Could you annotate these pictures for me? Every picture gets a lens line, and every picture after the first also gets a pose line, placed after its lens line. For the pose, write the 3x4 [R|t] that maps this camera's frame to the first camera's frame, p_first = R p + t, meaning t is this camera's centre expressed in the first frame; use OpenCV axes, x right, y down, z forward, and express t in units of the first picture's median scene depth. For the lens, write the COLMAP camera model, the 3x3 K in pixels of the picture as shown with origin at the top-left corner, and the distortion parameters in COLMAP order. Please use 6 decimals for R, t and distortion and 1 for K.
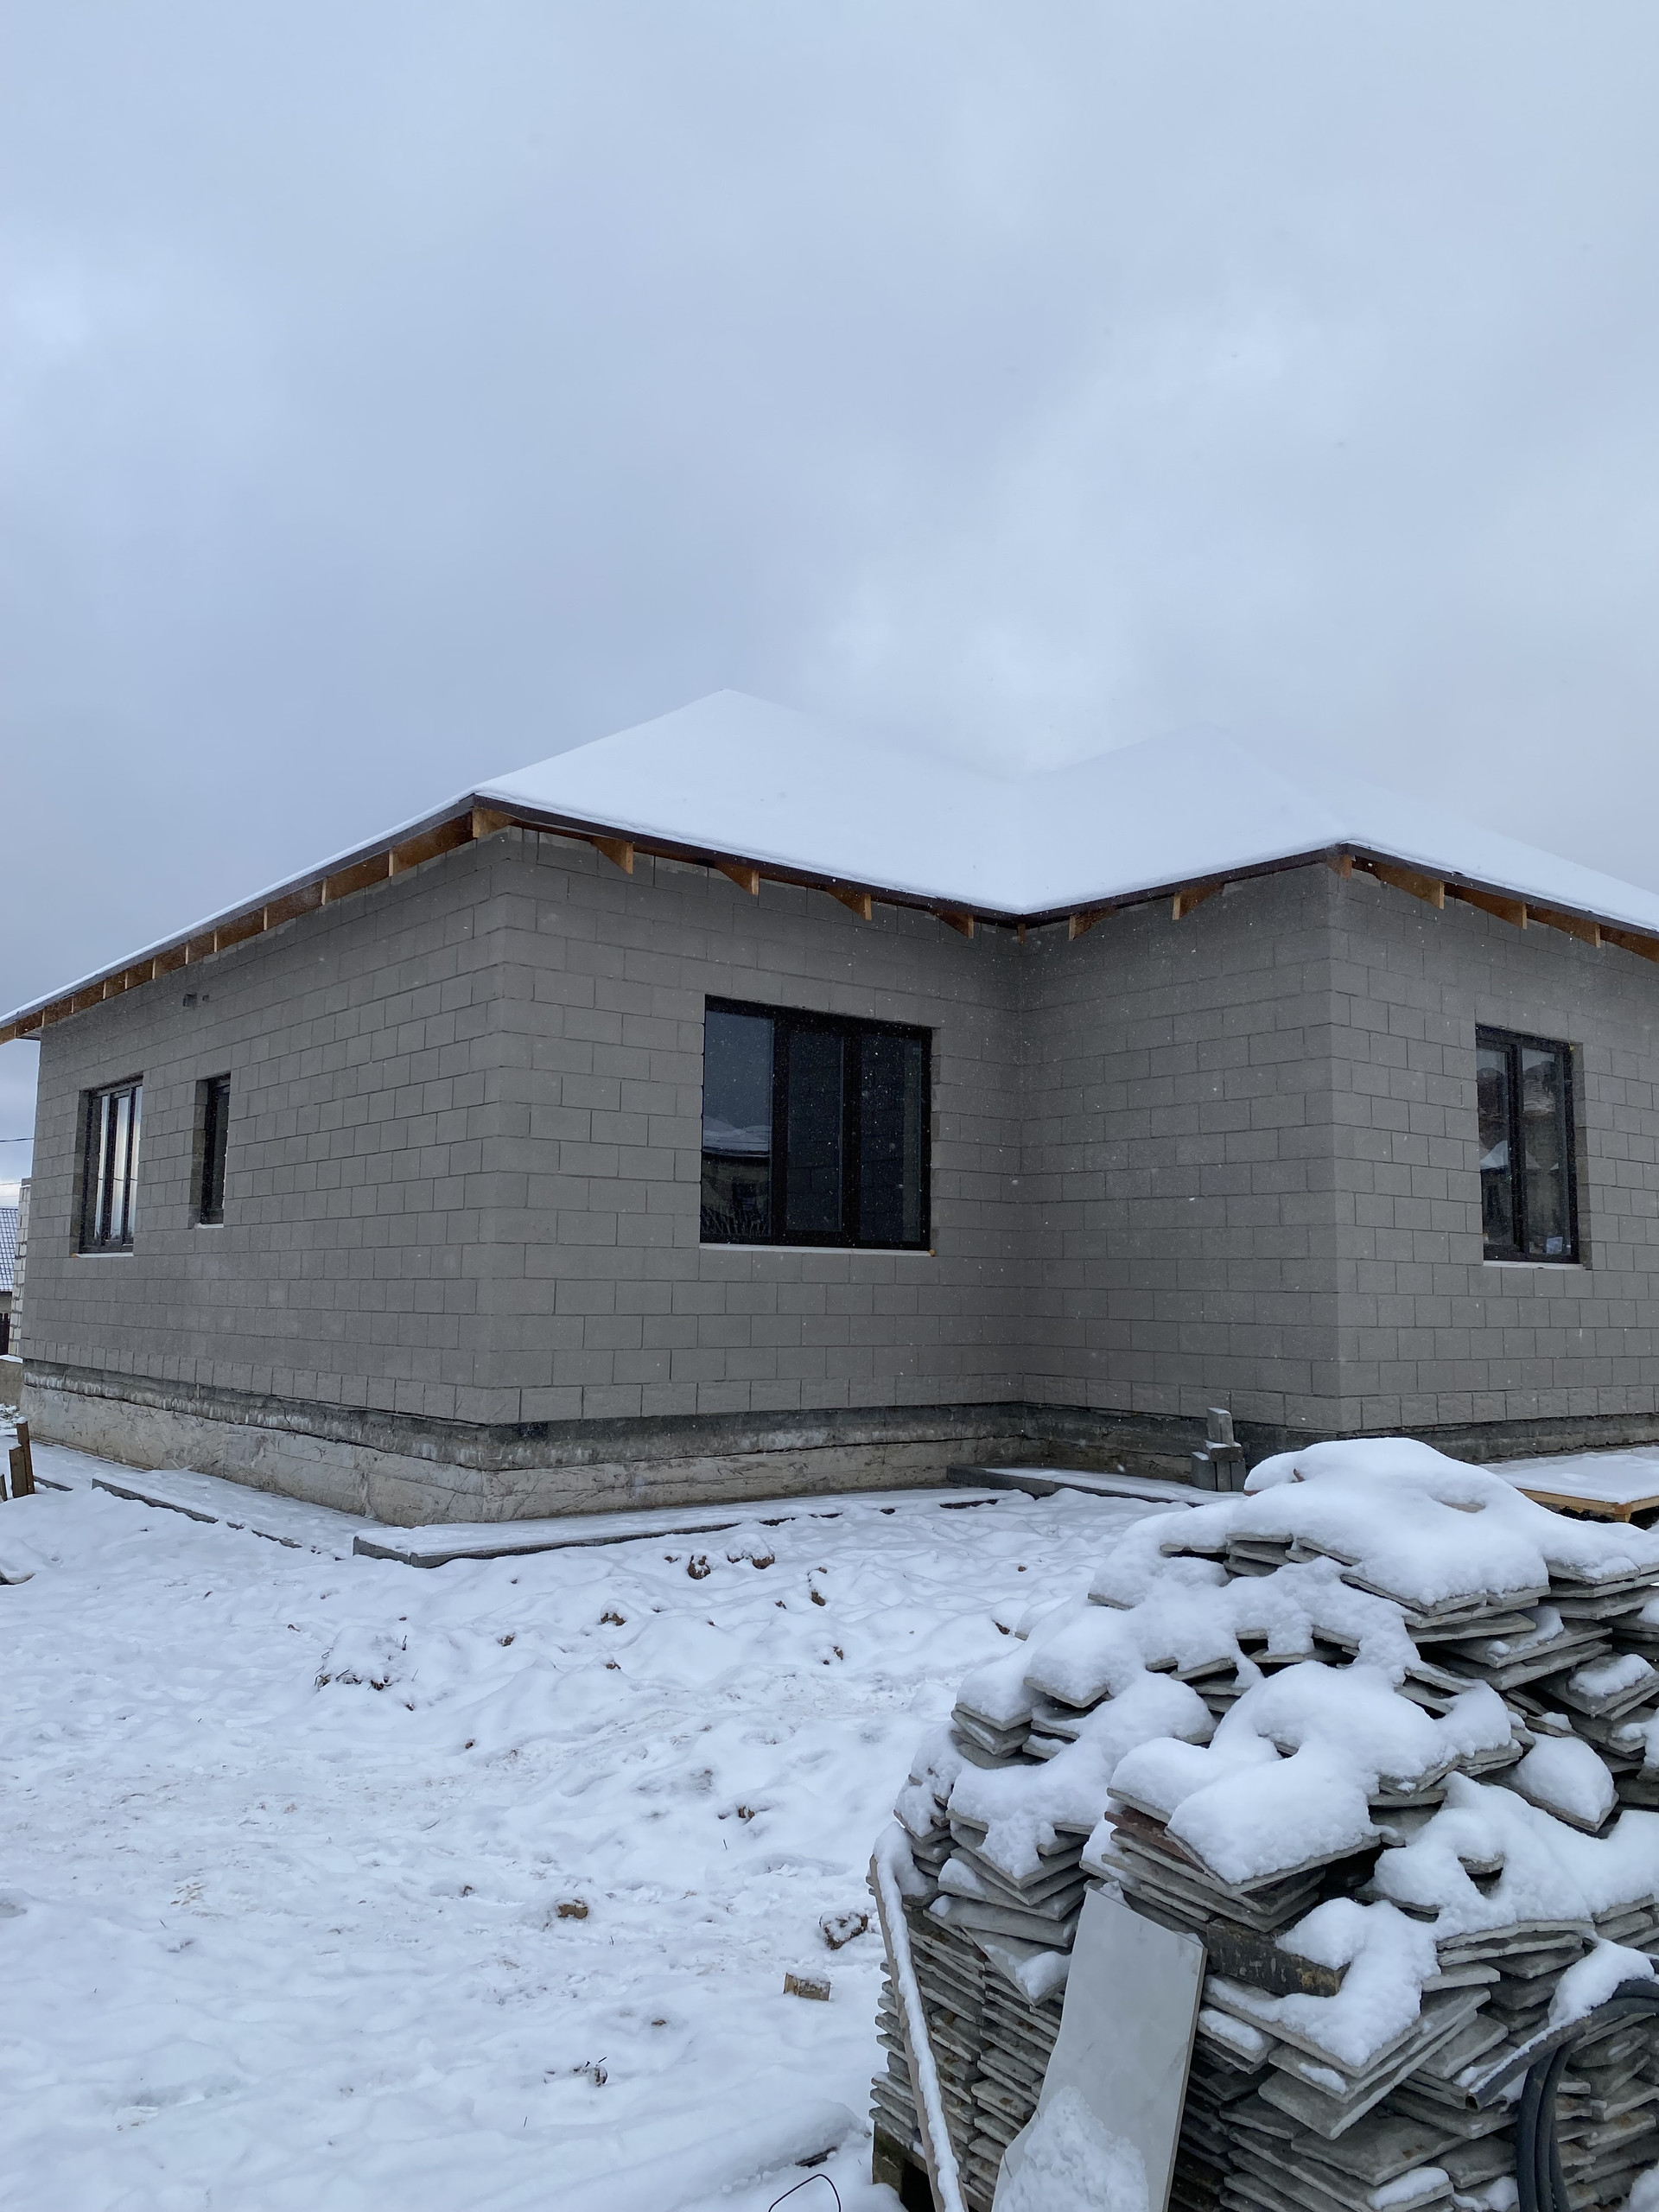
lens RADIAL K [[1679.2, 0, 829.5], [0, 1679.2, 1106.0], [0, 0, 1]] dist [0.143838, -0.275955]
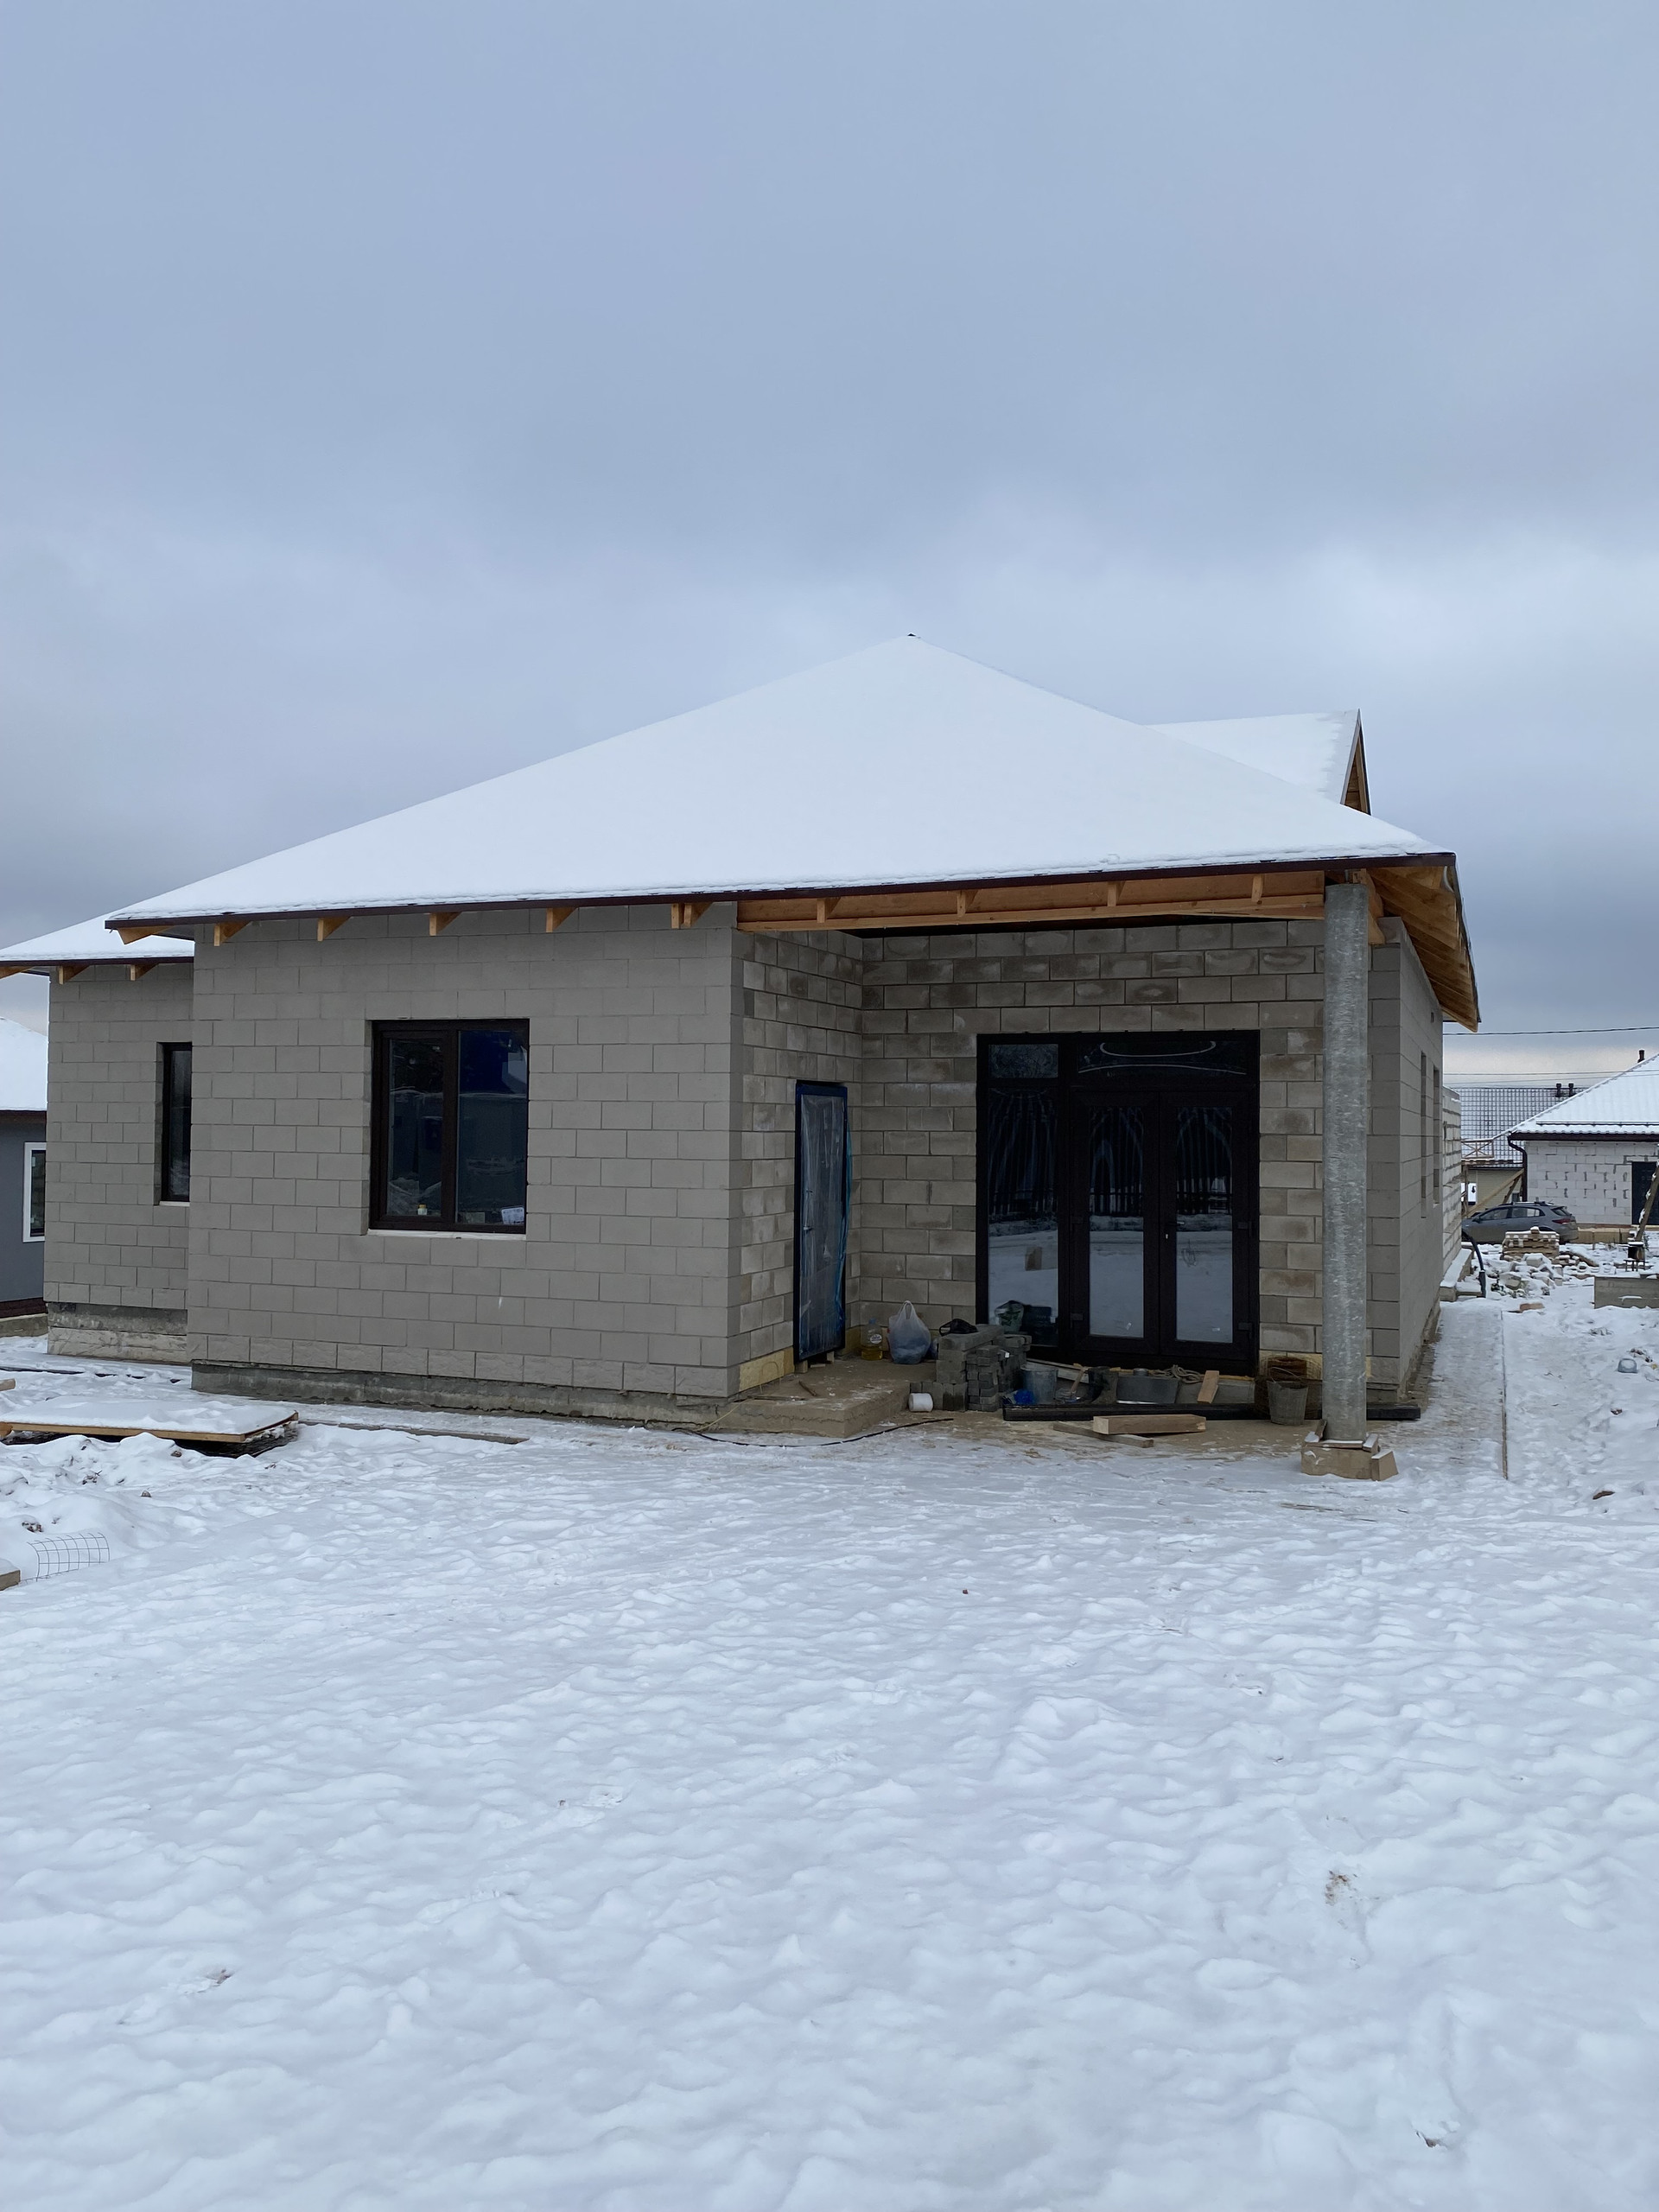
lens RADIAL K [[1679.2, 0, 829.5], [0, 1679.2, 1106.0], [0, 0, 1]] dist [0.143838, -0.275955]
pose [[0.481441, -0.020493, -0.876239, 1.664148], [0.087908, 0.995815, 0.025011, 0.007090], [0.872059, -0.089069, 0.481227, 0.797135]]
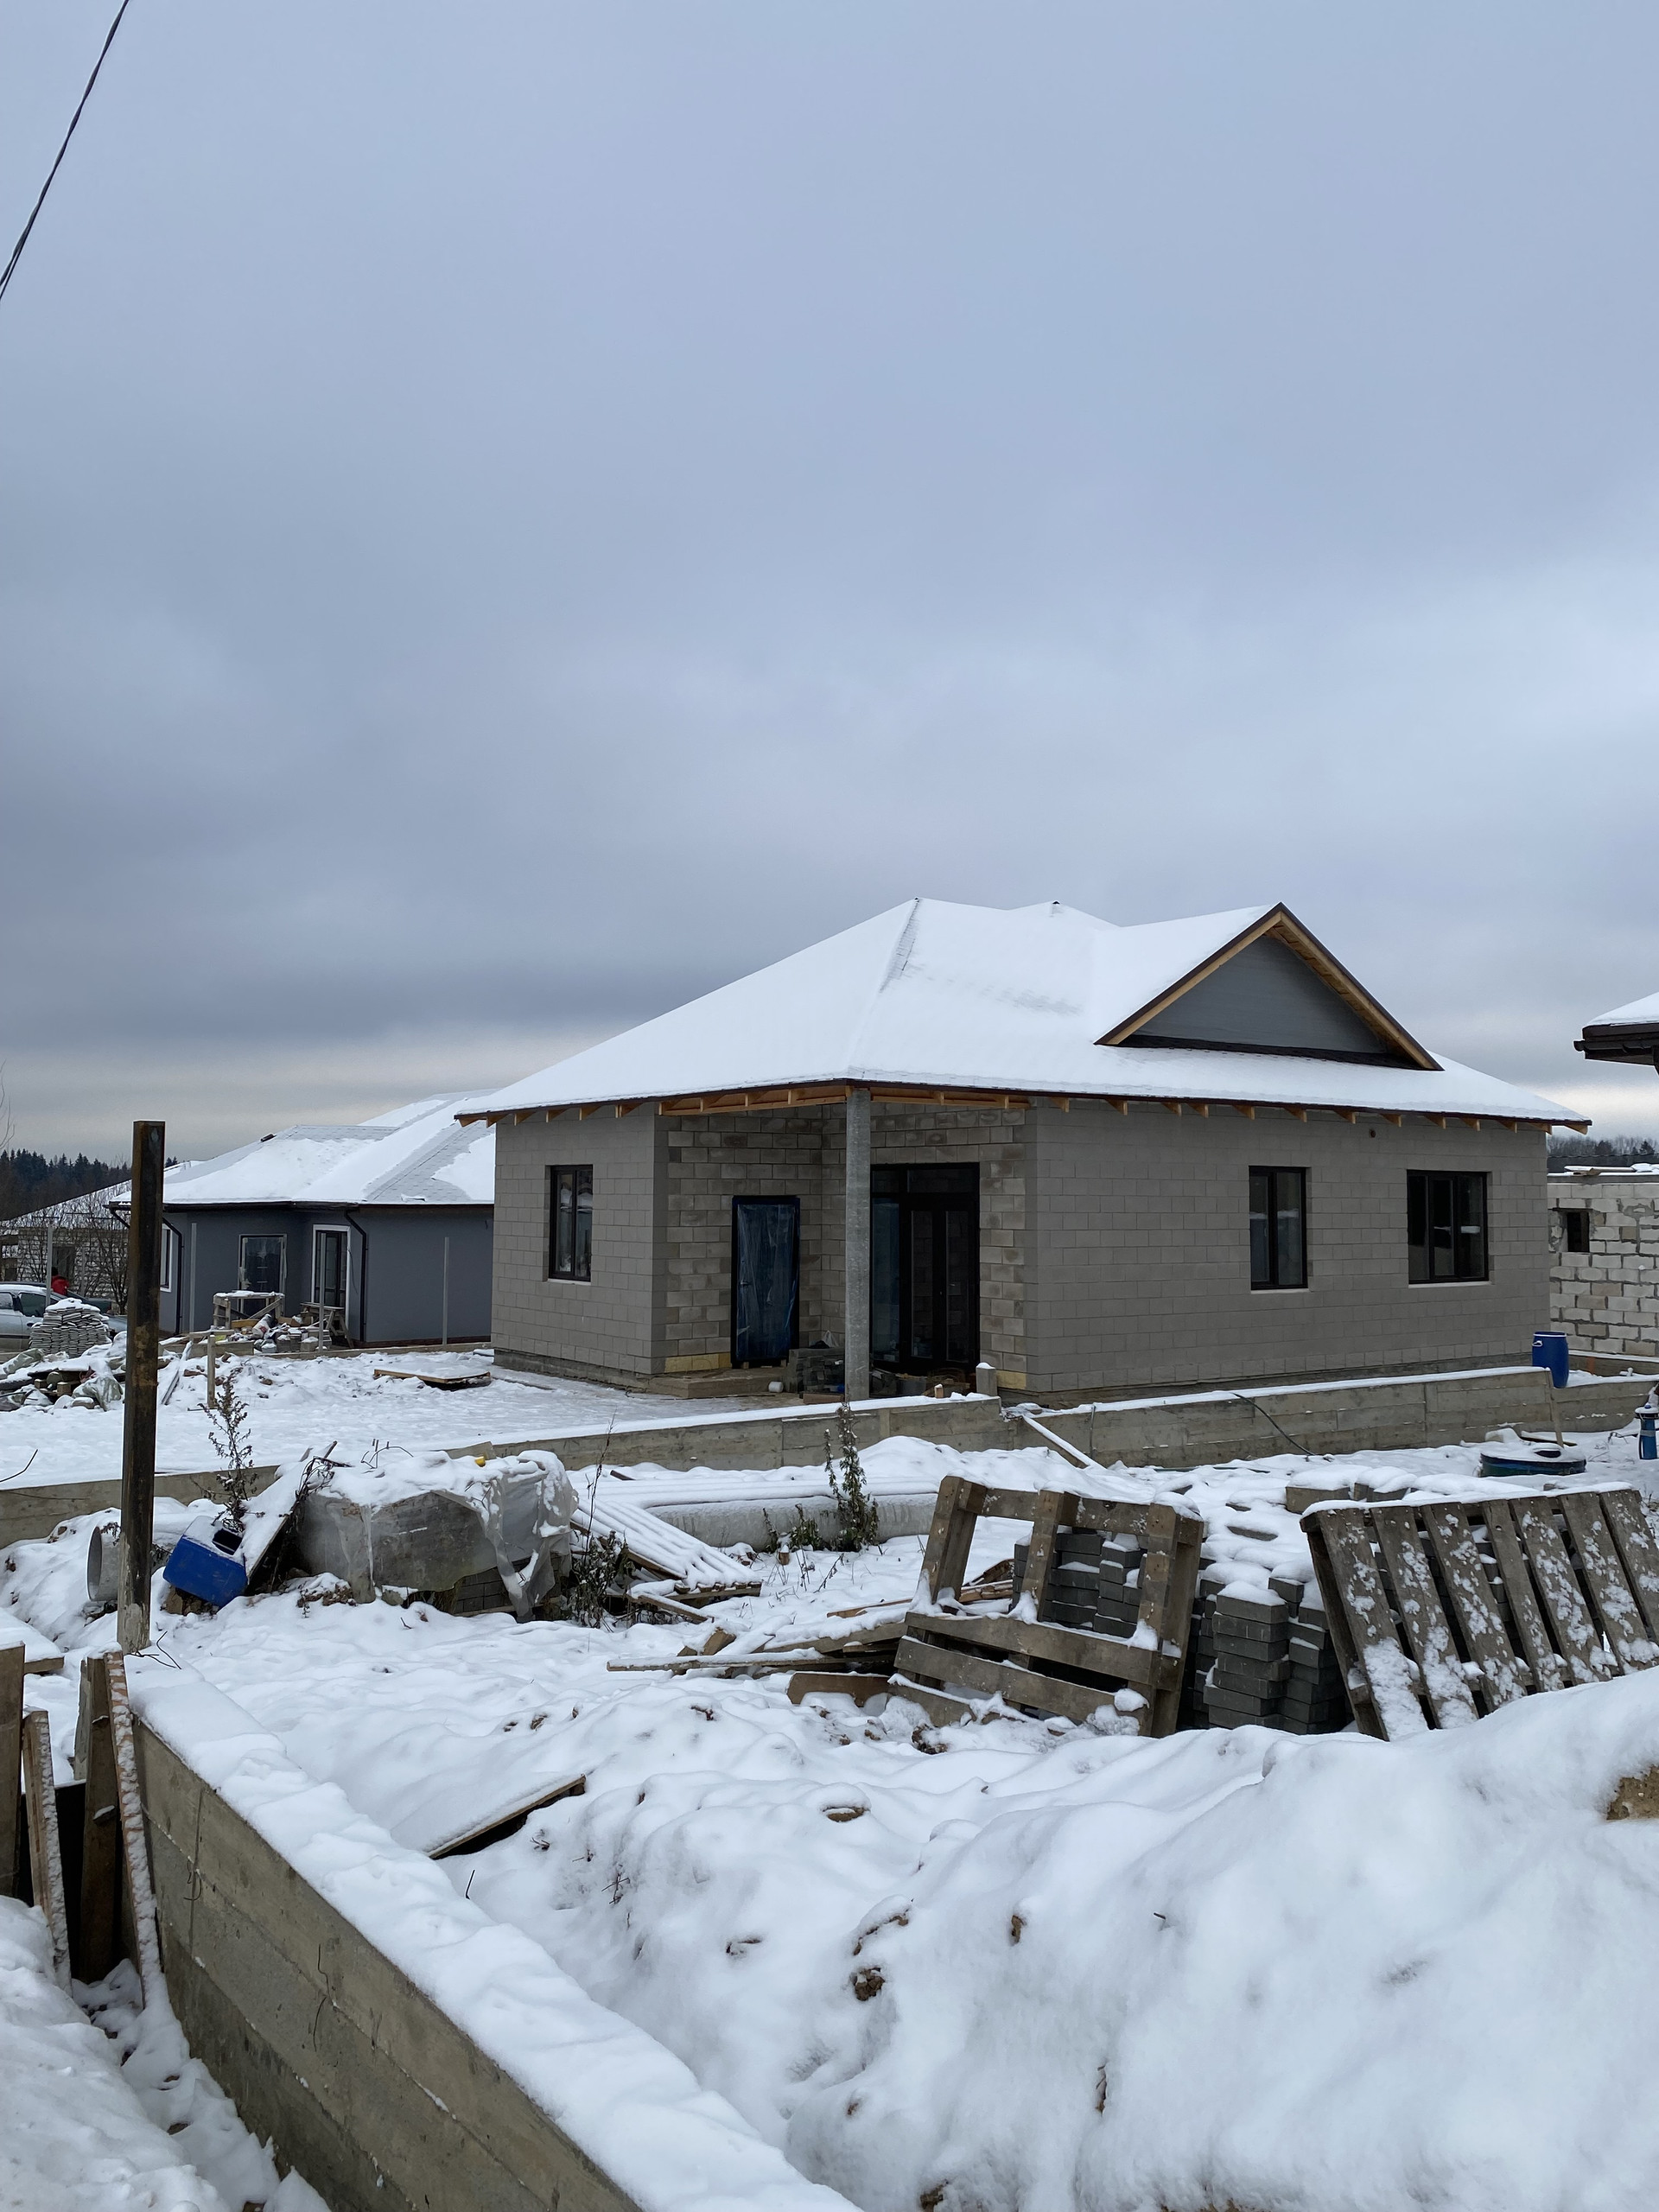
lens RADIAL K [[1679.2, 0, 829.5], [0, 1679.2, 1106.0], [0, 0, 1]] dist [0.143838, -0.275955]
pose [[-0.059797, -0.065856, -0.996036, 2.679234], [0.099539, 0.992455, -0.071595, 0.067932], [0.993235, -0.103426, -0.052791, 1.614391]]
